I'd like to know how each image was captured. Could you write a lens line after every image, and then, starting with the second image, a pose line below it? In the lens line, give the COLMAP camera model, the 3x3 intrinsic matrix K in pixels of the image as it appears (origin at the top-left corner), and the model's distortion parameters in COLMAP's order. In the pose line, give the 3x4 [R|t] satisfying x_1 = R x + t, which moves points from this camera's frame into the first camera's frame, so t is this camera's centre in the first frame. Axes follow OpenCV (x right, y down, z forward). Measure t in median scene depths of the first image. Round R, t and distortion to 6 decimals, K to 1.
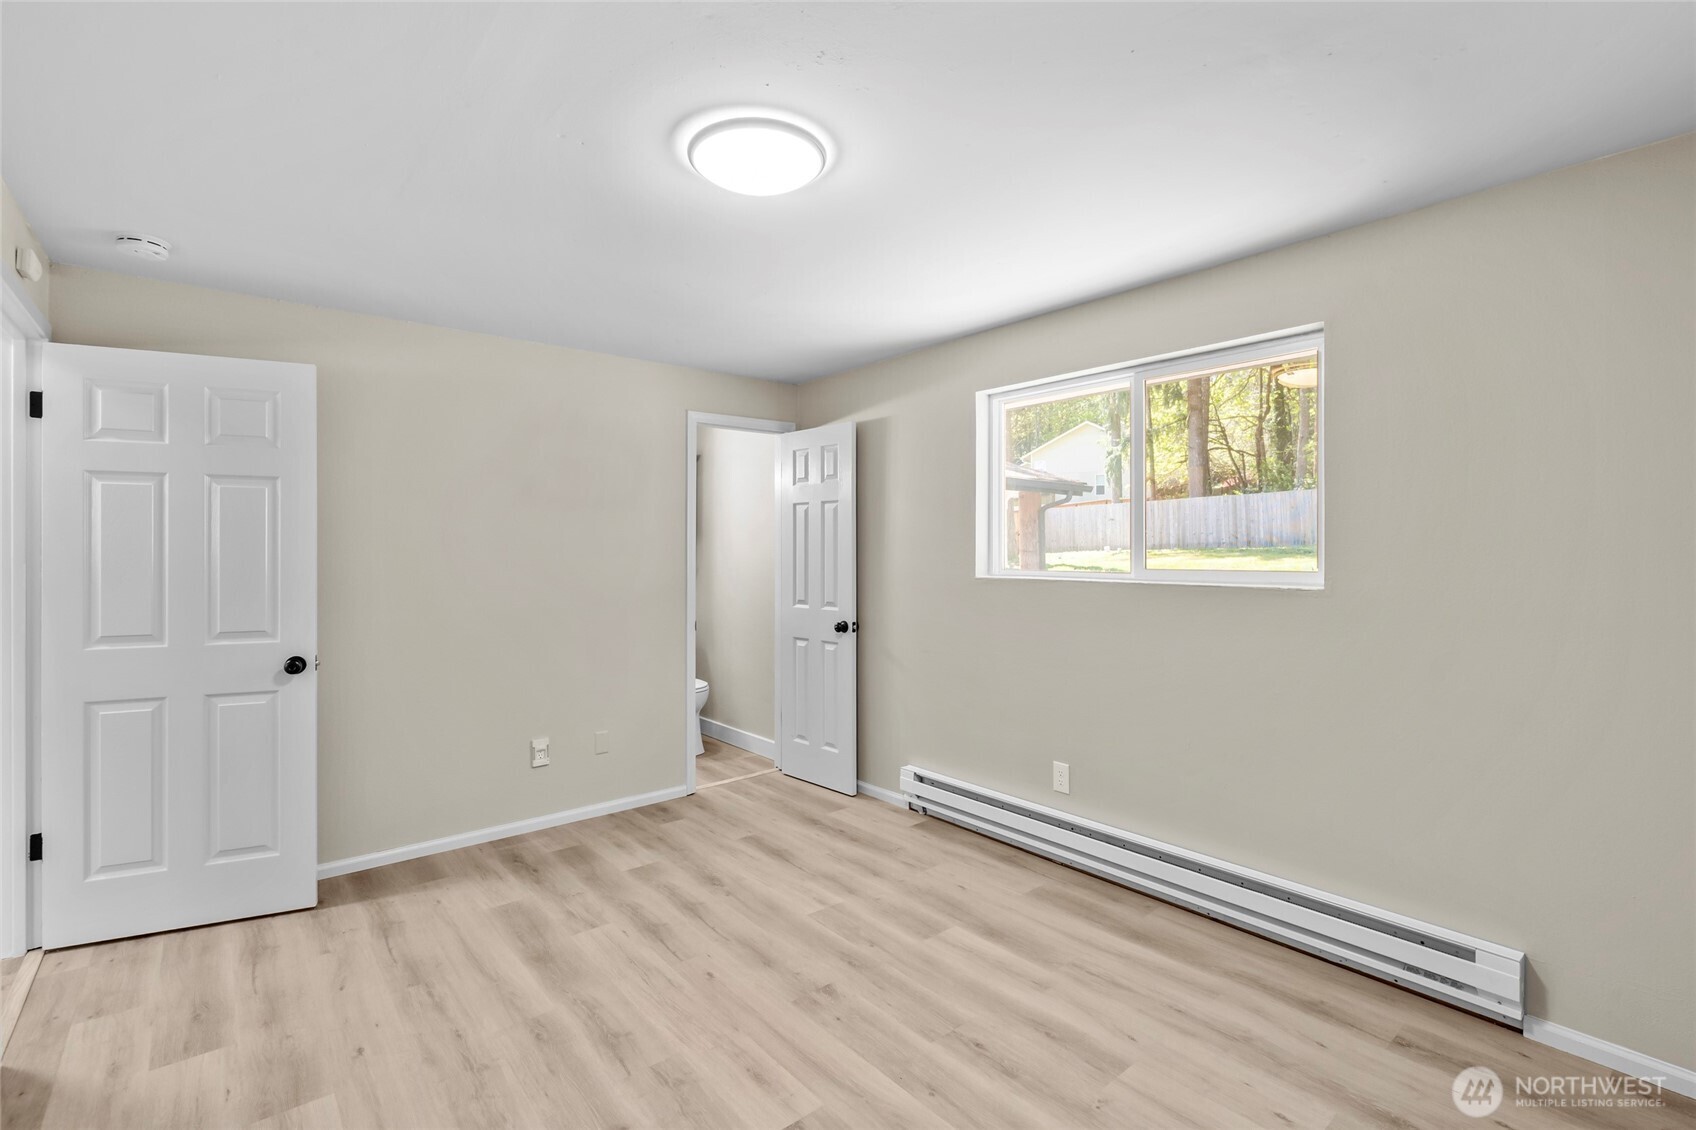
lens RADIAL K [[778.1, 0, 860.5], [0, 778.1, 555.7], [0, 0, 1]] dist [-0.002555, 0.000897]
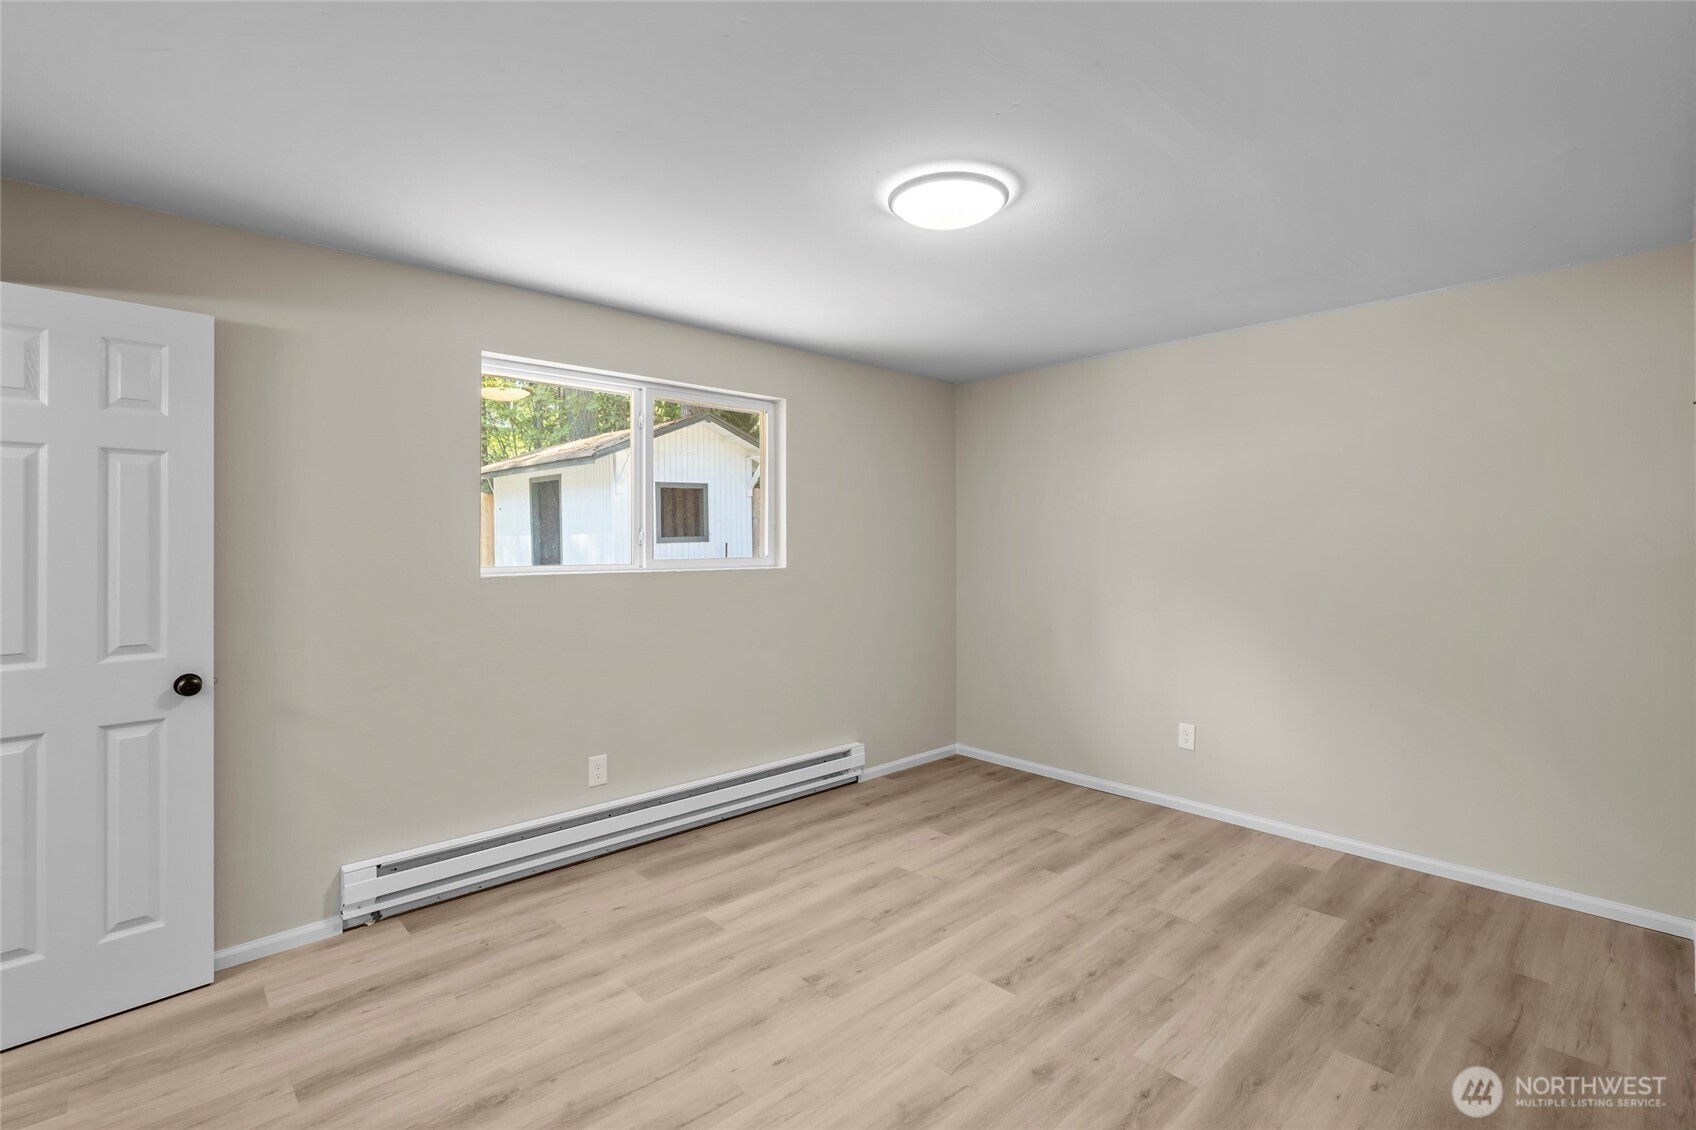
lens RADIAL K [[778.1, 0, 859.8], [0, 778.1, 546.9], [0, 0, 1]] dist [-0.002555, 0.000897]
pose [[-0.057510, -0.003667, 0.998338, -0.815855], [0.010393, 0.999937, 0.004272, -0.003493], [-0.998291, 0.010621, -0.057469, 0.771415]]
